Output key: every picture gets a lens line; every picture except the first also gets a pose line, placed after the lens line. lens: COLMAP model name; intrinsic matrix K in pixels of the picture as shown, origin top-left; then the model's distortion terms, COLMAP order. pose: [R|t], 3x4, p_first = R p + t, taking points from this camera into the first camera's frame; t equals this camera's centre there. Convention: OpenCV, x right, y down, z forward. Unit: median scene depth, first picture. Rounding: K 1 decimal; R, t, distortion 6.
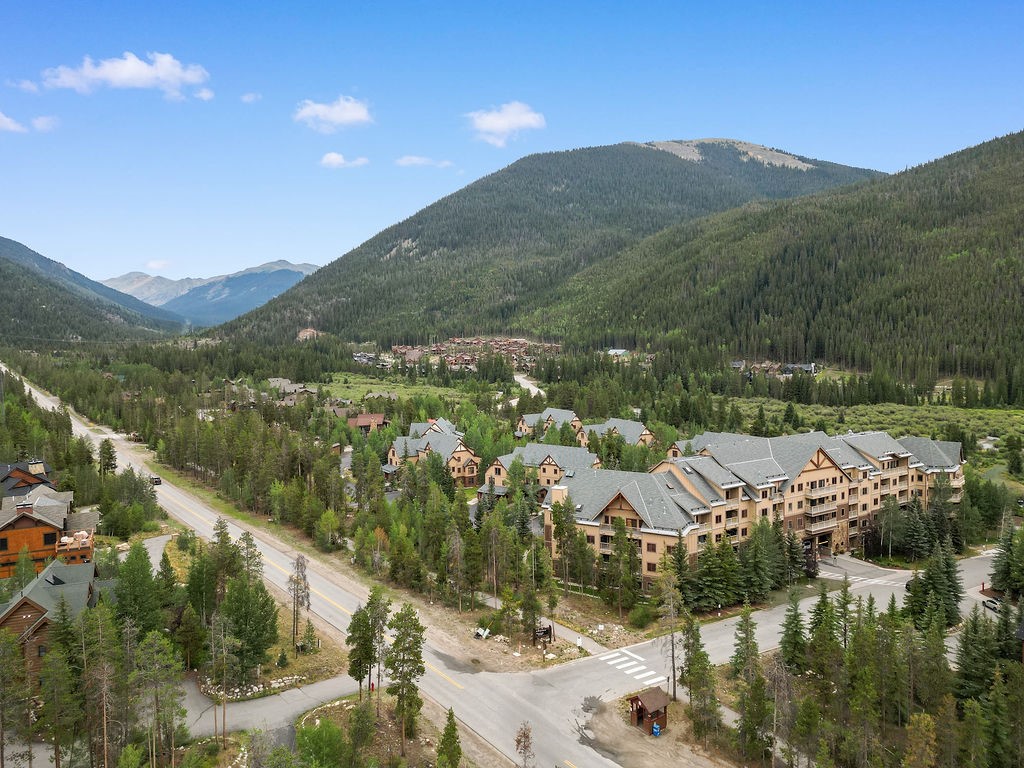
lens RADIAL K [[729.1, 0, 506.6], [0, 729.1, 376.7], [0, 0, 1]] dist [0.111720, -0.124974]
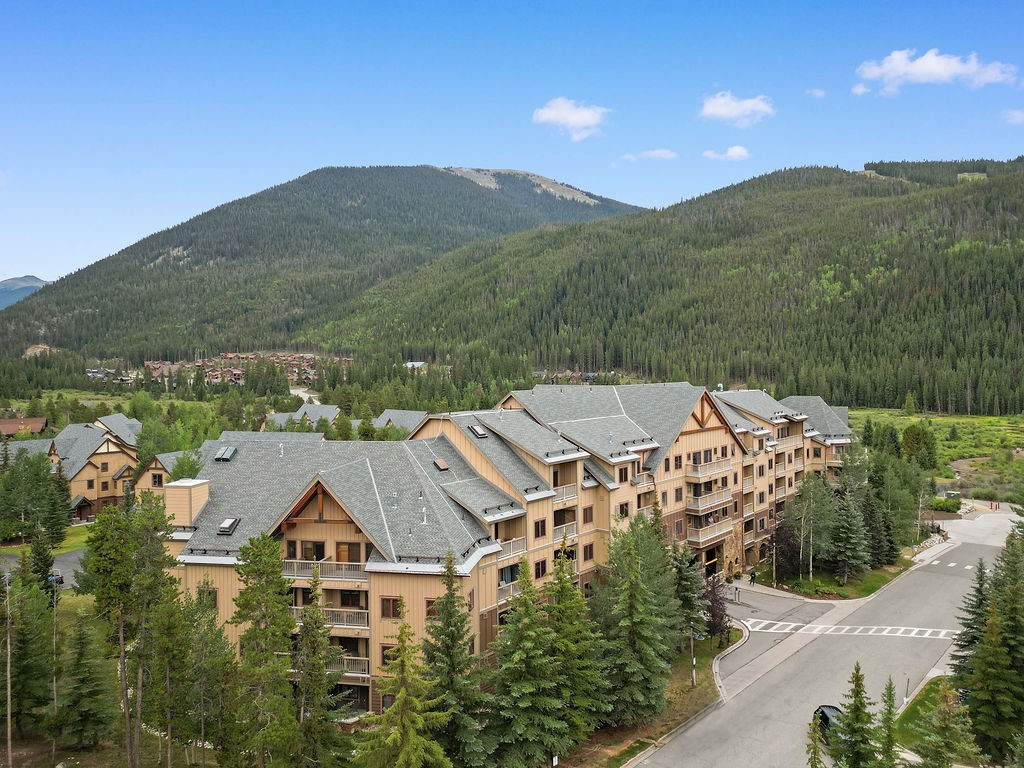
lens RADIAL K [[729.1, 0, 506.6], [0, 729.1, 376.7], [0, 0, 1]] dist [0.111720, -0.124974]
pose [[0.965271, -0.006443, 0.261171, 0.027485], [0.017257, 0.999085, -0.039134, 0.021607], [-0.260680, 0.042282, 0.964499, 0.104327]]
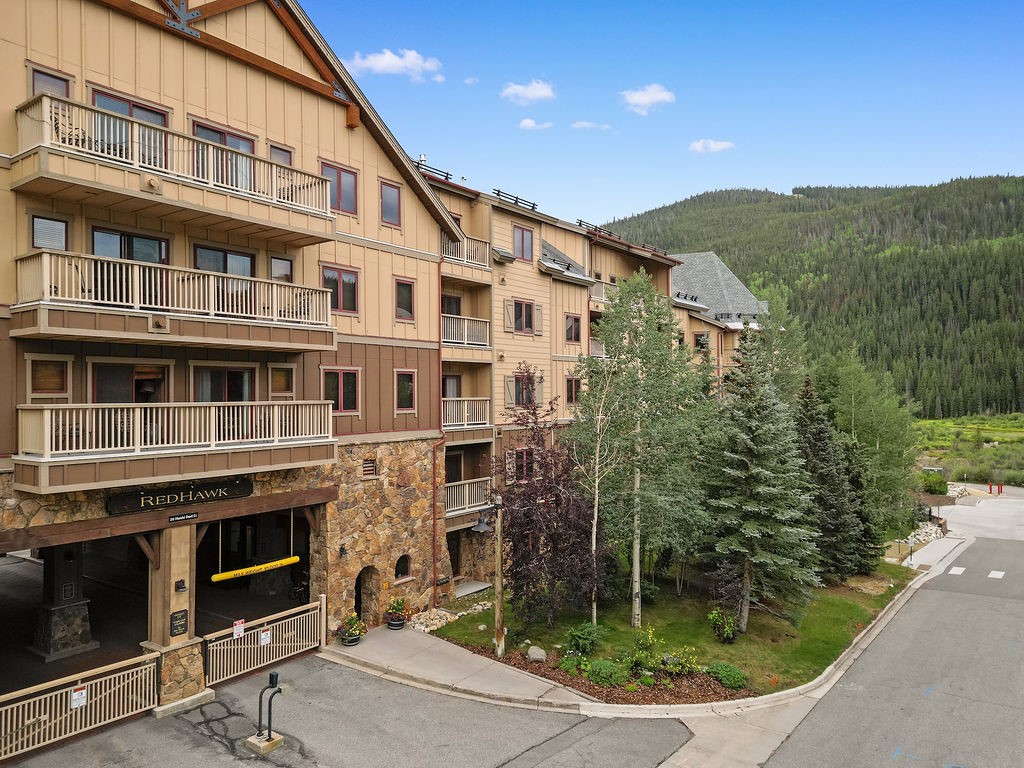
lens RADIAL K [[729.1, 0, 506.6], [0, 729.1, 376.7], [0, 0, 1]] dist [0.111720, -0.124974]
pose [[0.942318, 0.009733, 0.334577, 0.090171], [0.017333, 0.996817, -0.077815, 0.041943], [-0.334269, 0.079125, 0.939150, 0.178395]]
